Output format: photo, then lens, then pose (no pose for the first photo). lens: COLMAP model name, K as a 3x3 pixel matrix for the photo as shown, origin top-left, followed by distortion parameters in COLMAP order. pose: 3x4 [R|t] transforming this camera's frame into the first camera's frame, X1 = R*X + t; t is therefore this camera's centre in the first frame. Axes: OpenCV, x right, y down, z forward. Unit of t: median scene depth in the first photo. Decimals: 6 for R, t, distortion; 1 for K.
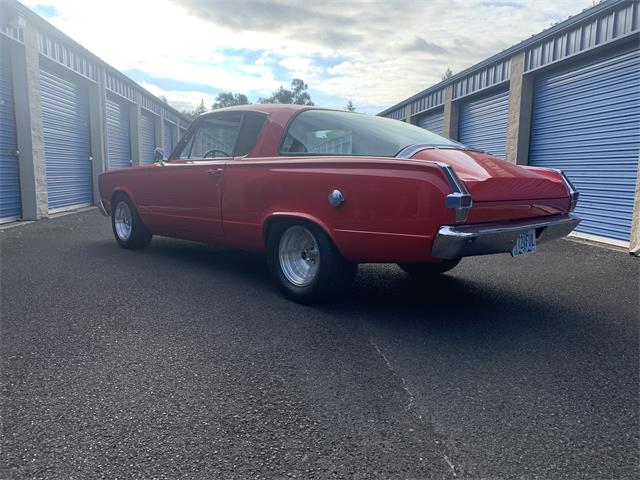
lens RADIAL K [[497.7, 0, 308.9], [0, 497.7, 239.6], [0, 0, 1]] dist [0.002792, -0.002283]
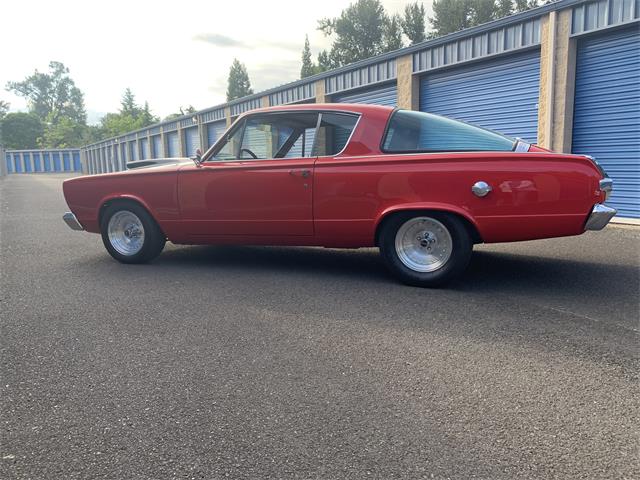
lens RADIAL K [[497.7, 0, 308.9], [0, 497.7, 239.6], [0, 0, 1]] dist [0.002792, -0.002283]
pose [[0.895930, -0.109268, 0.430546, -0.329172], [0.099271, 0.994011, 0.045694, -0.024481], [-0.432960, 0.001802, 0.901411, 0.056332]]
